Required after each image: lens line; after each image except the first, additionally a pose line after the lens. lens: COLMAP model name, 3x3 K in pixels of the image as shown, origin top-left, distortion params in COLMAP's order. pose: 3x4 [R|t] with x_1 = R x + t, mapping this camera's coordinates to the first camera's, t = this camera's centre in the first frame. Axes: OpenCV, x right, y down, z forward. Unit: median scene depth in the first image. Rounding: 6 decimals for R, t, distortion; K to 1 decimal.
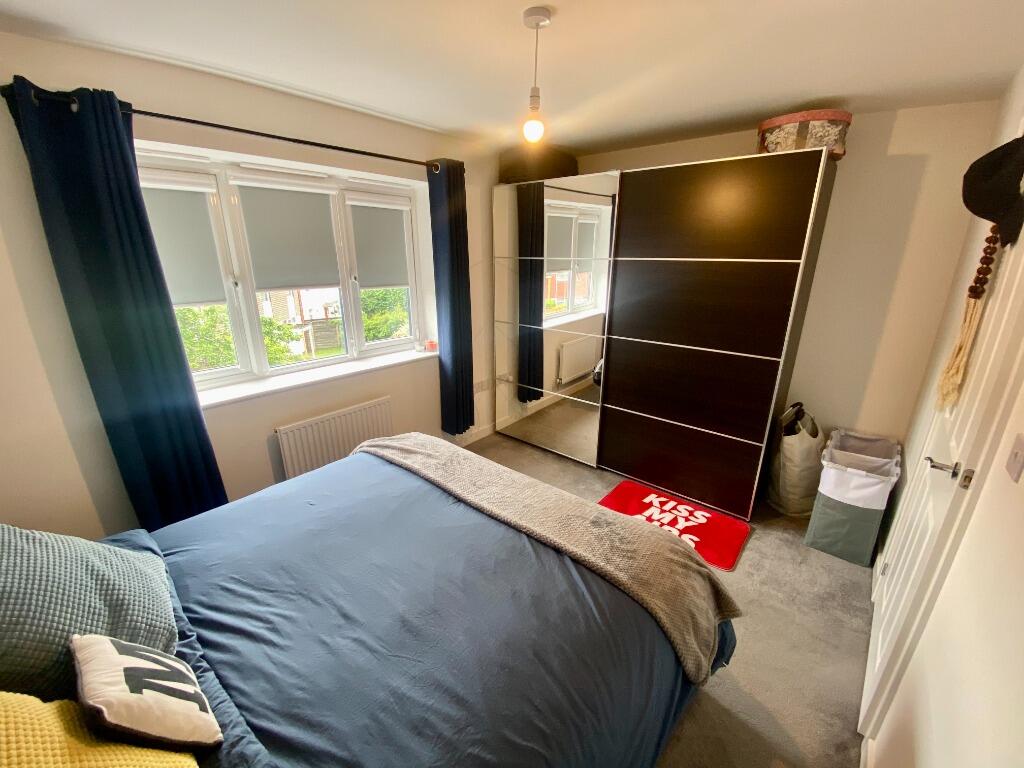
lens RADIAL K [[412.8, 0, 504.9], [0, 412.8, 386.8], [0, 0, 1]] dist [-0.027025, -0.004648]
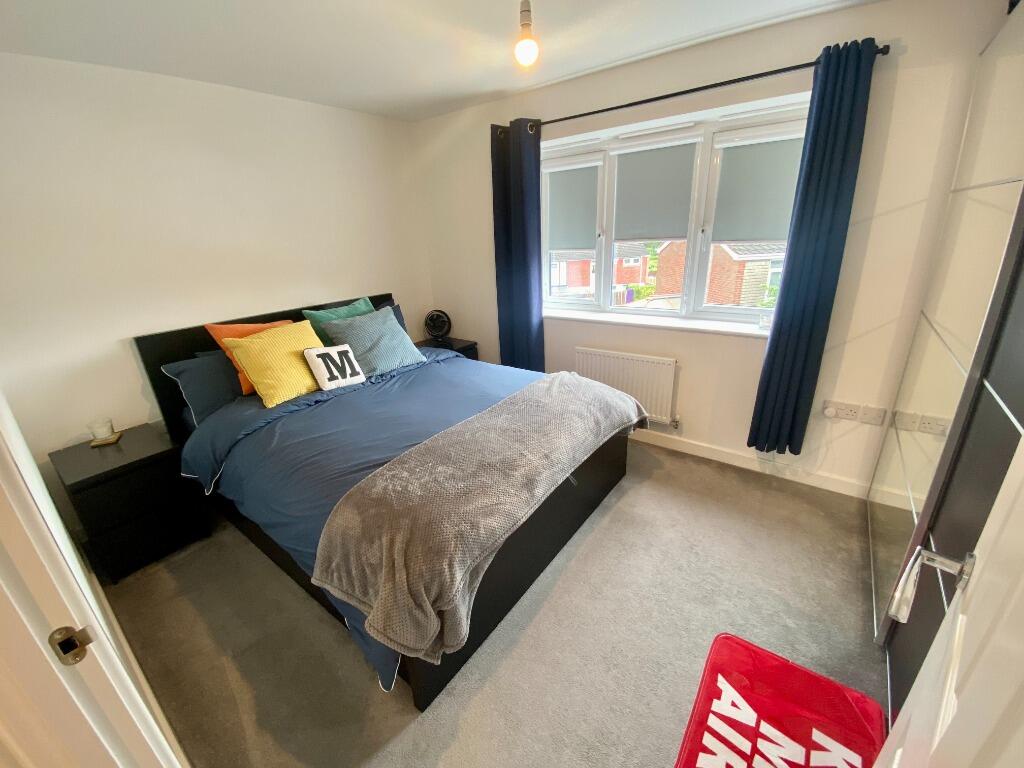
lens RADIAL K [[412.8, 0, 506.0], [0, 412.8, 387.7], [0, 0, 1]] dist [-0.027025, -0.004648]
pose [[0.051582, 0.351502, -0.934765, 0.648271], [-0.247431, 0.911326, 0.329034, -0.147090], [0.967532, 0.214318, 0.133980, 0.560653]]
